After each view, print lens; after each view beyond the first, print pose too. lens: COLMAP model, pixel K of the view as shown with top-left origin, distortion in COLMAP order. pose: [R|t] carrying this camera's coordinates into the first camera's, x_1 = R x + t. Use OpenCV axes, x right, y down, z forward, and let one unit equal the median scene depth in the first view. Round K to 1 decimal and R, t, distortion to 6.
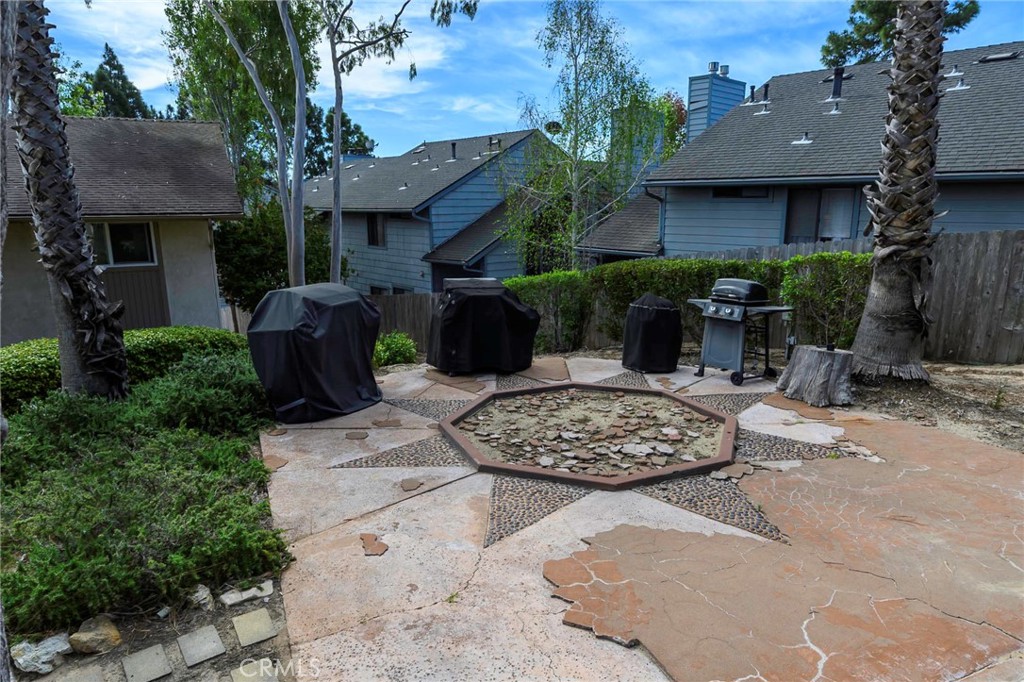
lens RADIAL K [[711.5, 0, 513.4], [0, 711.5, 364.7], [0, 0, 1]] dist [0.001863, -0.002235]
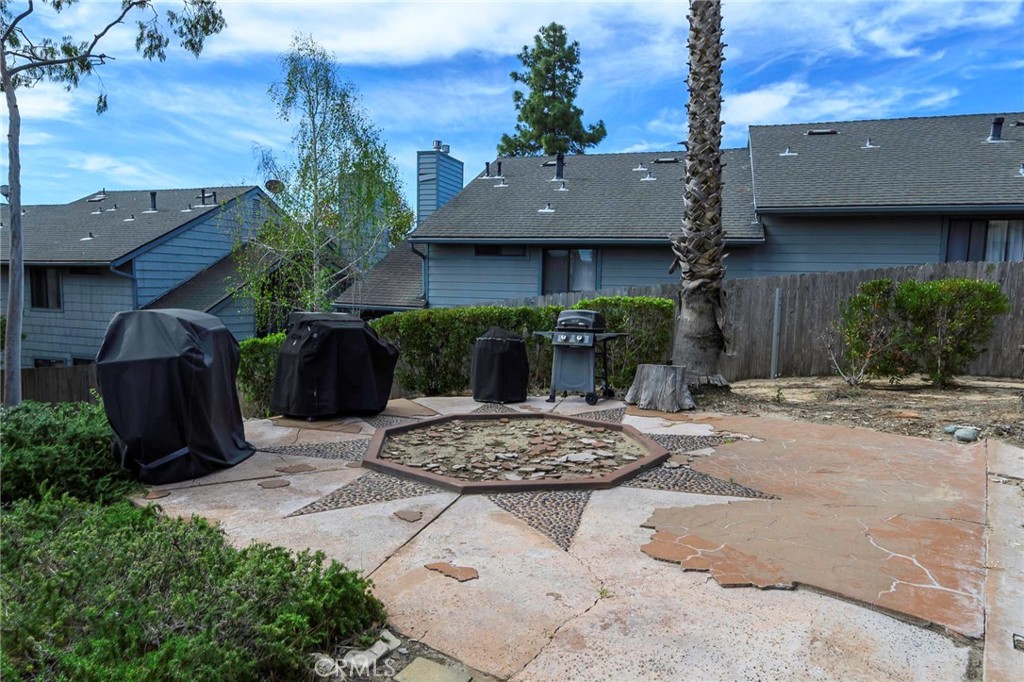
lens RADIAL K [[698.2, 0, 512.3], [0, 698.2, 373.2], [0, 0, 1]] dist [-0.004621, 0.005224]
pose [[0.843260, -0.037269, 0.536212, -0.387304], [0.102557, 0.990422, -0.092445, 0.071616], [-0.527631, 0.132948, 0.839006, 0.167694]]
